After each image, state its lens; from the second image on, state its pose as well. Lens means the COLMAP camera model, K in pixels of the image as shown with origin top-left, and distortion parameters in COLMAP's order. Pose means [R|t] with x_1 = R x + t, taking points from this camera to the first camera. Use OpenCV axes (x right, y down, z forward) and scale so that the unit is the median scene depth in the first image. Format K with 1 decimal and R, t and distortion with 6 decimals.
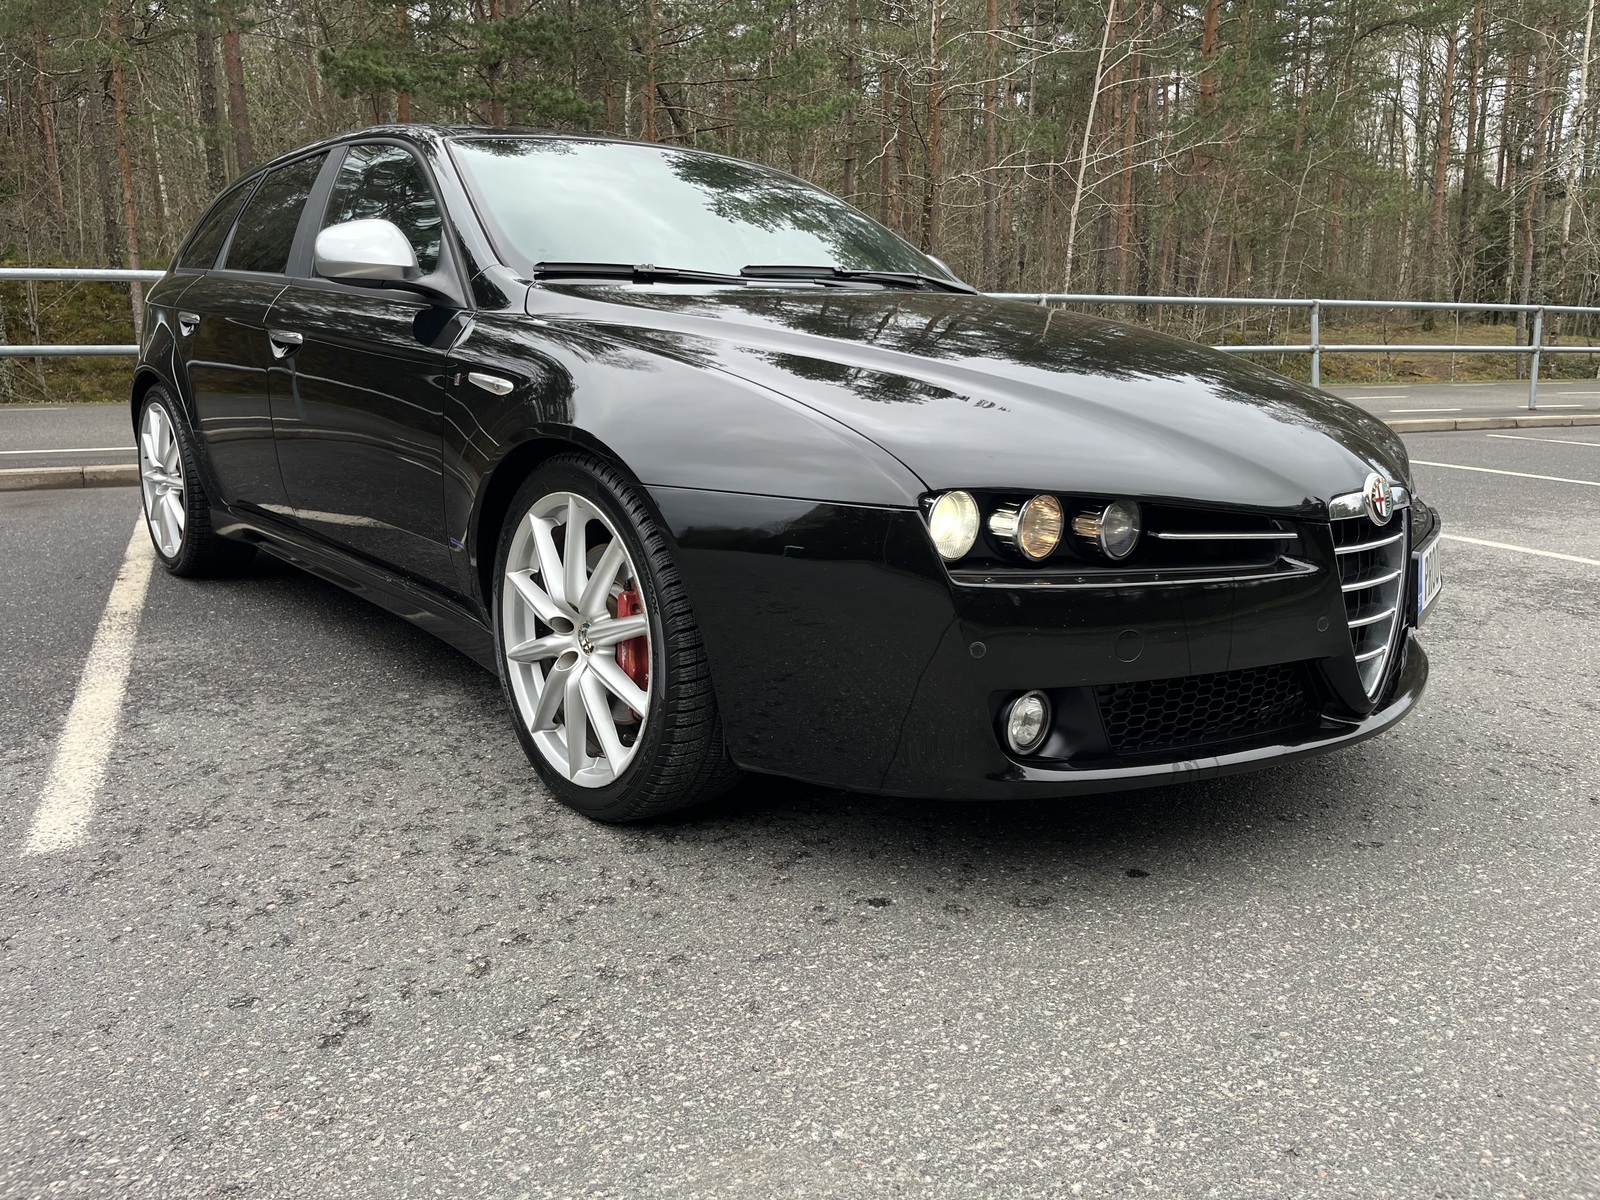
lens RADIAL K [[1223.0, 0, 800.0], [0, 1223.0, 600.0], [0, 0, 1]] dist [0.083944, -0.091582]
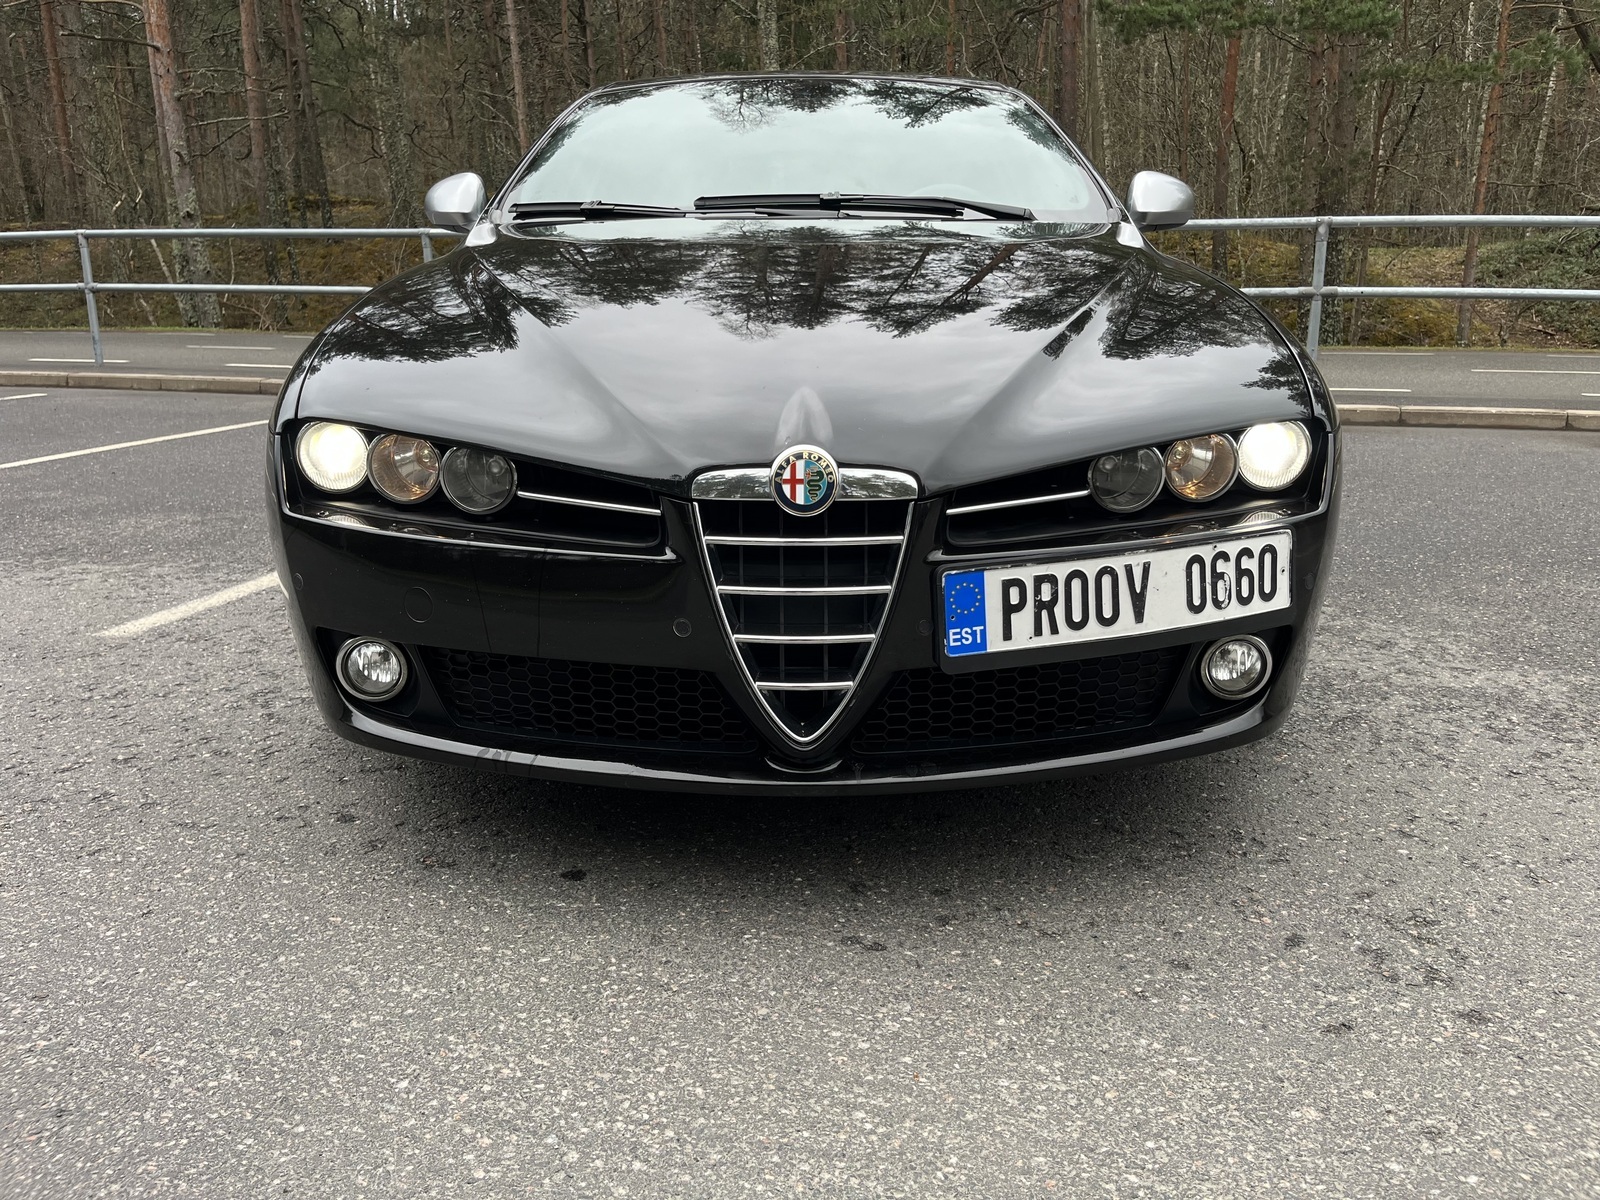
lens RADIAL K [[1223.0, 0, 800.0], [0, 1223.0, 600.0], [0, 0, 1]] dist [0.083944, -0.091582]
pose [[0.750644, 0.169510, -0.638593, 0.787813], [-0.144330, 0.985255, 0.091874, -0.068713], [0.644750, 0.023204, 0.764041, 0.356893]]
